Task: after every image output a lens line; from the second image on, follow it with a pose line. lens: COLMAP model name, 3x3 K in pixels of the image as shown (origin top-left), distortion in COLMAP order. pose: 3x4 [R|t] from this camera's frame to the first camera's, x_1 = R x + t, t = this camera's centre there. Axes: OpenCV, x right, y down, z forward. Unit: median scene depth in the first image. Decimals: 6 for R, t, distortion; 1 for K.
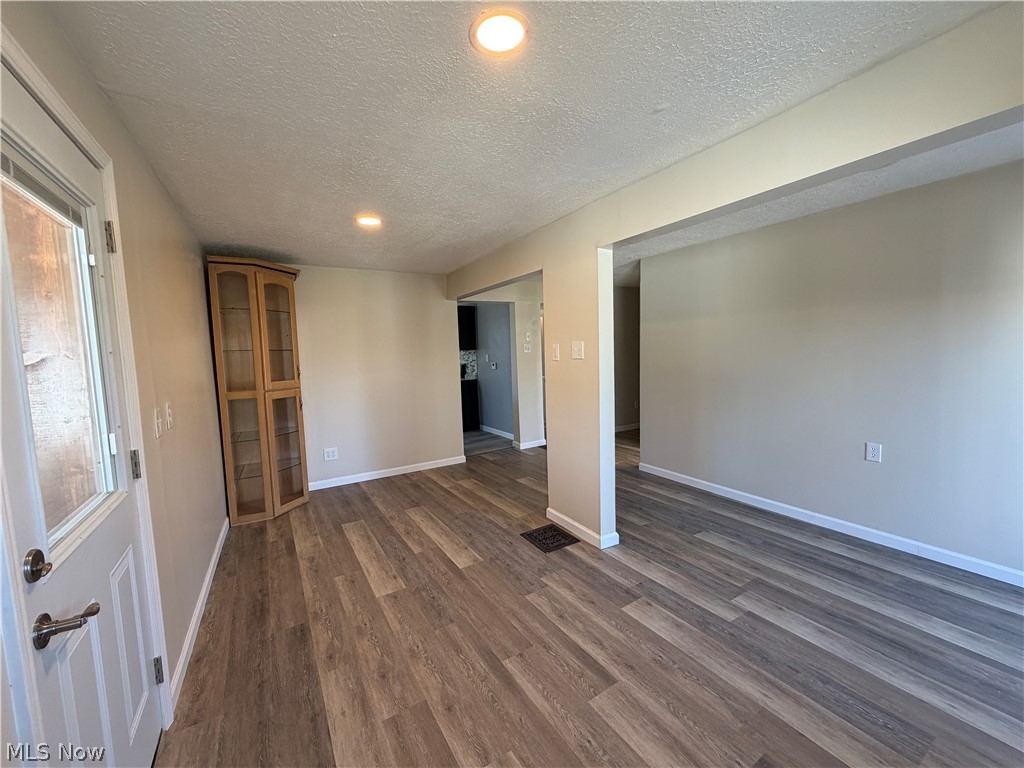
lens RADIAL K [[408.1, 0, 510.1], [0, 408.1, 386.5], [0, 0, 1]] dist [0.000661, 0.000084]
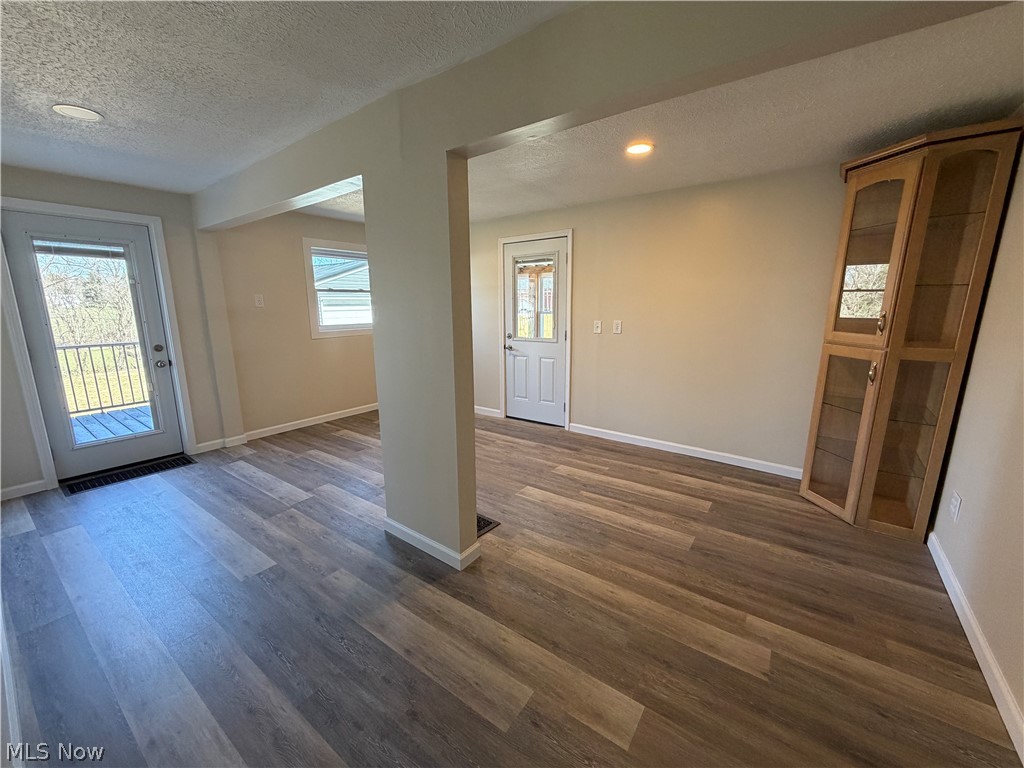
lens RADIAL K [[408.1, 0, 510.1], [0, 408.1, 386.5], [0, 0, 1]] dist [0.000661, 0.000084]
pose [[-0.920852, 0.116919, -0.371969, 0.302945], [0.002154, 0.955494, 0.295003, -0.165050], [0.389905, 0.270853, -0.880121, 1.768906]]
